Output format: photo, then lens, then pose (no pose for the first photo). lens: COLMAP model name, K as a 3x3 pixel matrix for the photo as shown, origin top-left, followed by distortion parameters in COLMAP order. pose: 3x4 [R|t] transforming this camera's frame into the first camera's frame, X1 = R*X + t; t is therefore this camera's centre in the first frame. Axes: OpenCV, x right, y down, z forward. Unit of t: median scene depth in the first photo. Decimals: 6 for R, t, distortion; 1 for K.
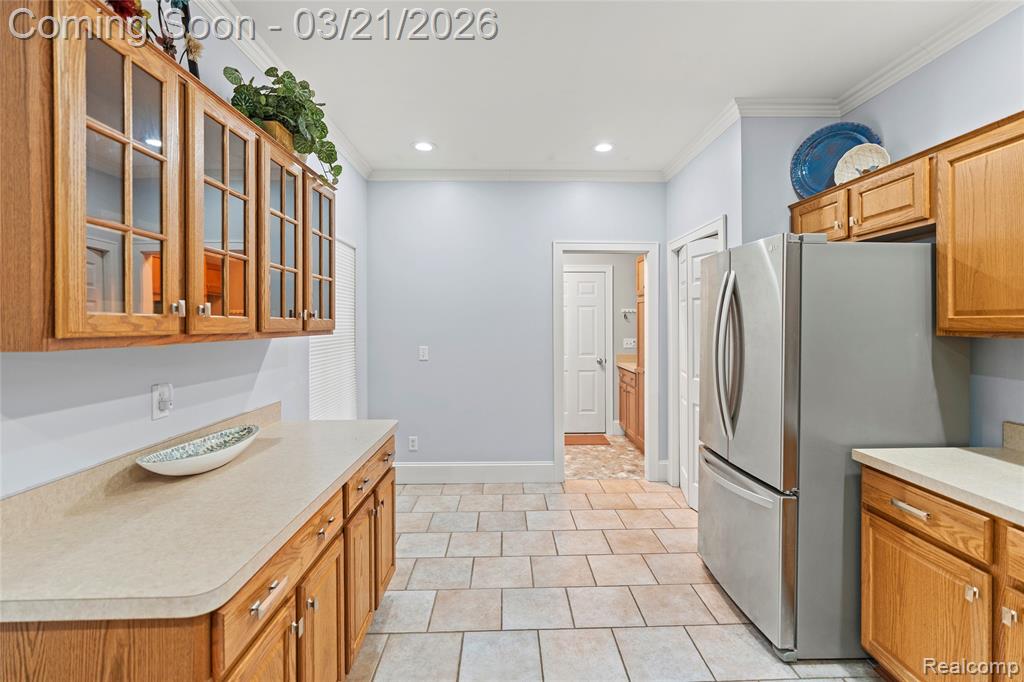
lens RADIAL K [[469.8, 0, 517.3], [0, 469.8, 320.5], [0, 0, 1]] dist [-0.013887, 0.004810]
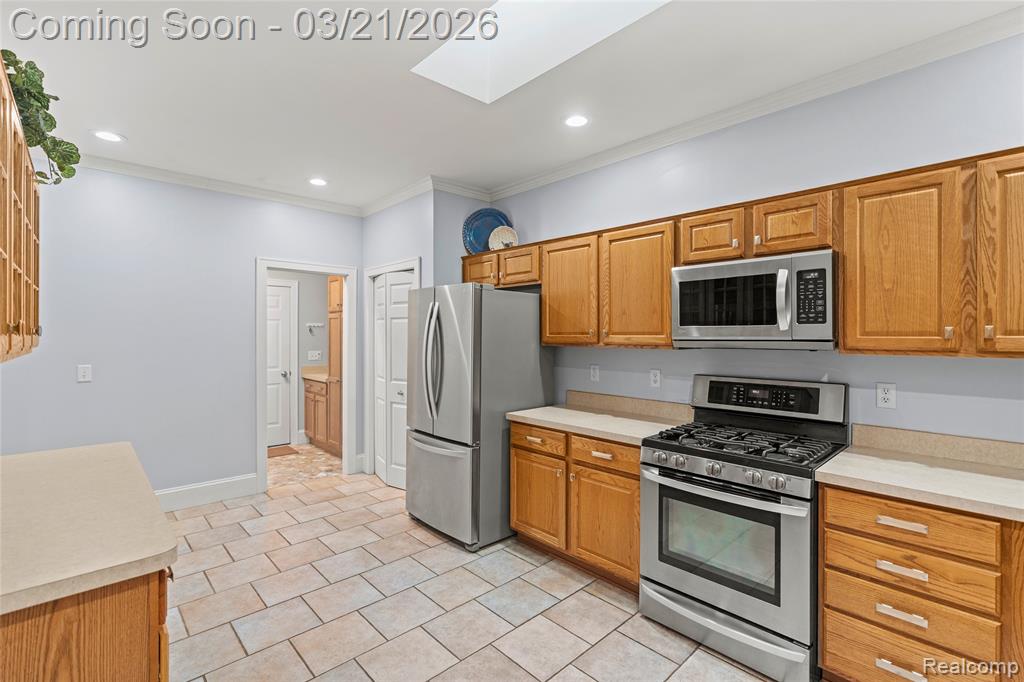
lens RADIAL K [[469.8, 0, 517.3], [0, 469.8, 320.5], [0, 0, 1]] dist [-0.013887, 0.004810]
pose [[0.745825, 0.022314, 0.665768, -0.296976], [-0.005851, 0.999620, -0.026950, -0.011671], [-0.666116, 0.016204, 0.745672, -0.230033]]
